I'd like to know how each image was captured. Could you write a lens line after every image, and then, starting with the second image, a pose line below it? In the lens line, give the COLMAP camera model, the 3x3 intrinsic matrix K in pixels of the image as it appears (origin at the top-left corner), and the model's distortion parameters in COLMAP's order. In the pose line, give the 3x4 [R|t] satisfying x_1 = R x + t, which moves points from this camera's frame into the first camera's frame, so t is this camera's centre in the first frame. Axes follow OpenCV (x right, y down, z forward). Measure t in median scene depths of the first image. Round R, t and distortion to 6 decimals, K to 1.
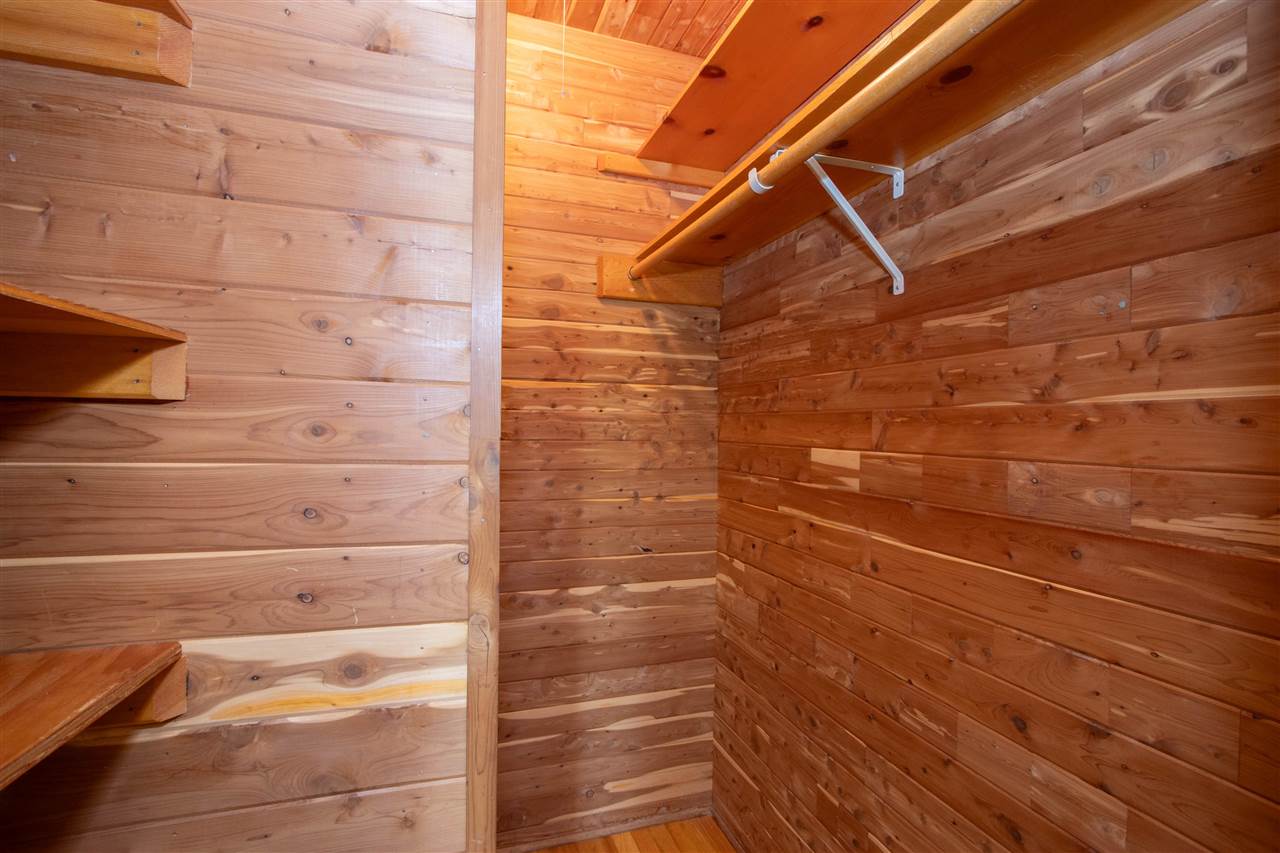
lens RADIAL K [[589.1, 0, 635.7], [0, 589.1, 429.2], [0, 0, 1]] dist [-0.026567, 0.000091]
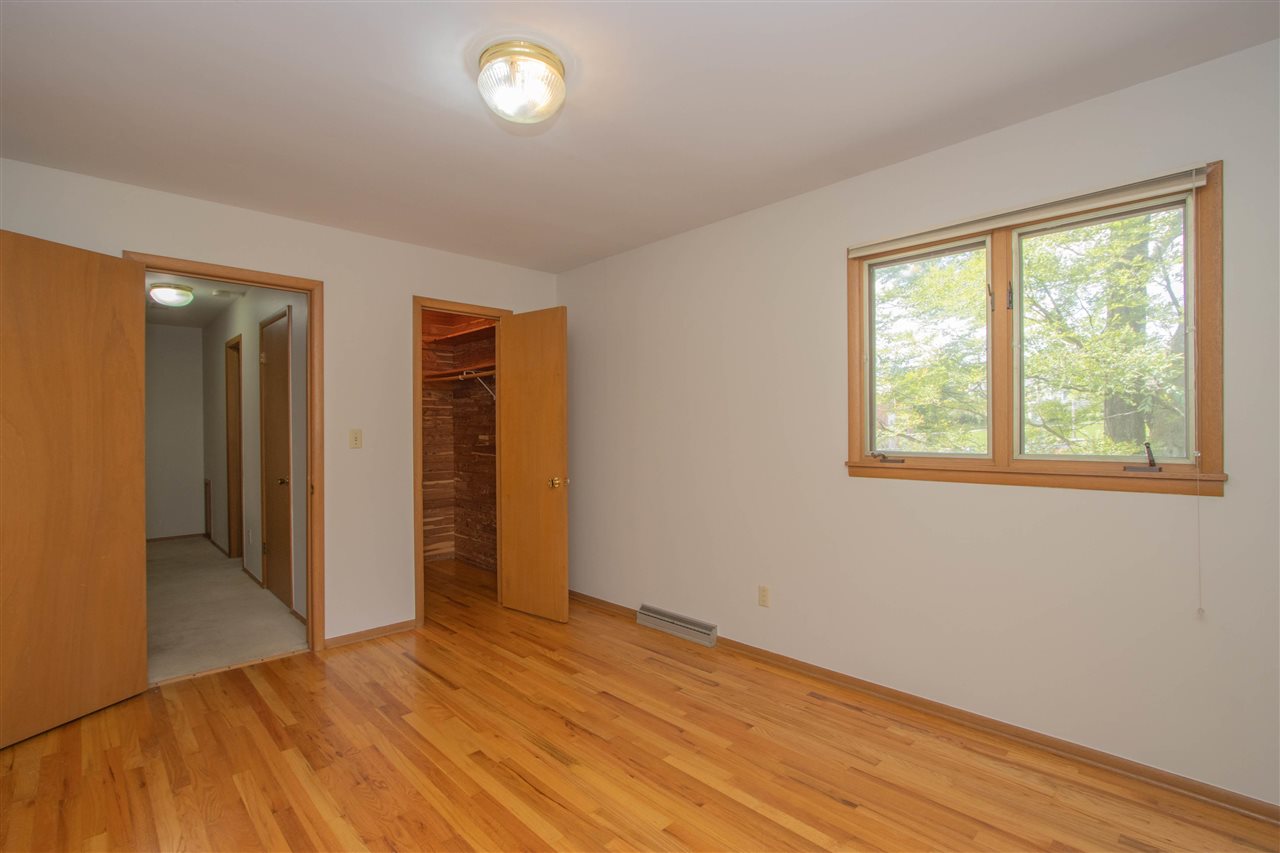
lens RADIAL K [[589.1, 0, 635.7], [0, 589.1, 429.2], [0, 0, 1]] dist [-0.026567, 0.000091]
pose [[0.904995, -0.020871, 0.424911, -0.312048], [0.019823, 0.999780, 0.006888, -0.010680], [-0.424961, 0.002189, 0.905209, -2.259317]]
